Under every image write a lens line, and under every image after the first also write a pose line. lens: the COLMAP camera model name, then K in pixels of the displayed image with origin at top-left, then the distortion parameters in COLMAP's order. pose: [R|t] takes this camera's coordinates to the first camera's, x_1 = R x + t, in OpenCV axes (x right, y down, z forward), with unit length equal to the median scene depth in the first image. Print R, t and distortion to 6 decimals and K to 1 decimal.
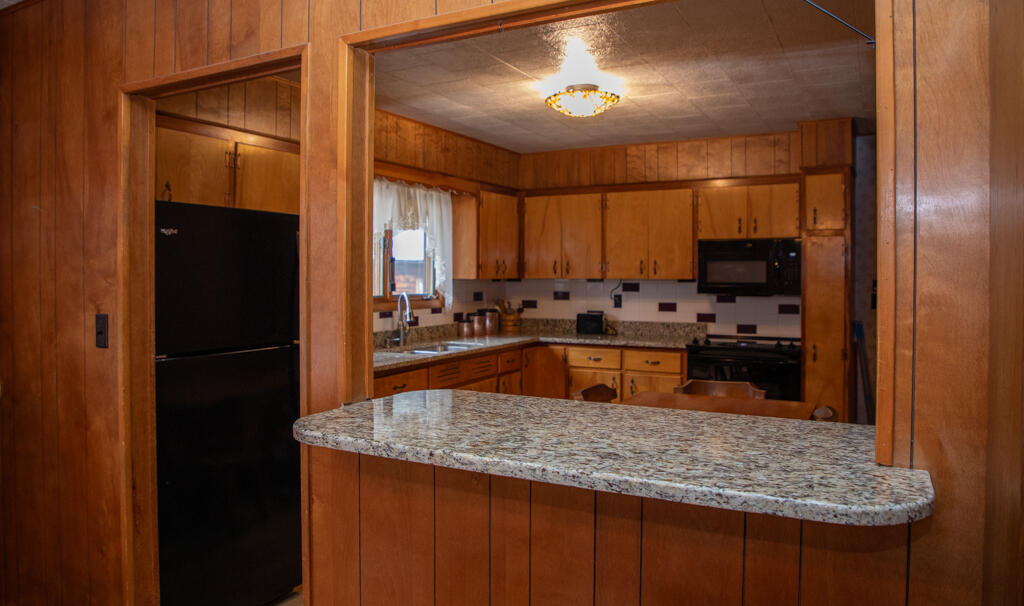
lens RADIAL K [[724.3, 0, 511.3], [0, 724.3, 277.8], [0, 0, 1]] dist [-0.082135, 0.002054]
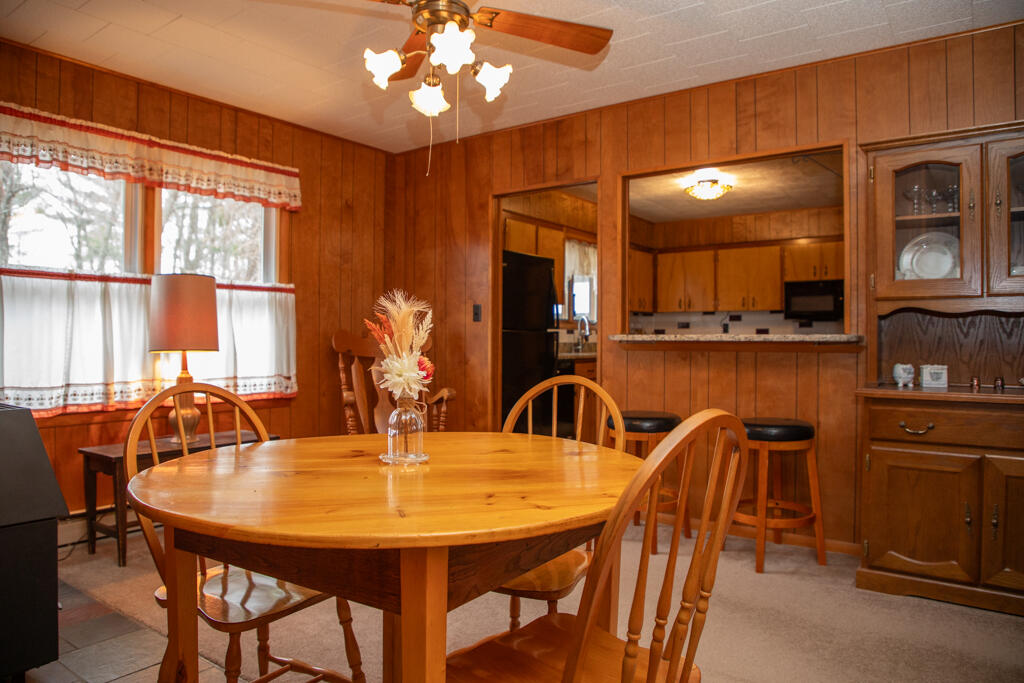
lens RADIAL K [[694.9, 0, 512.0], [0, 694.9, 341.5], [0, 0, 1]] dist [-0.107959, 0.072358]
pose [[0.991111, 0.000807, -0.133032, -0.093006], [-0.001036, 0.999998, -0.001651, 0.067475], [0.133031, 0.001774, 0.991110, -0.403957]]
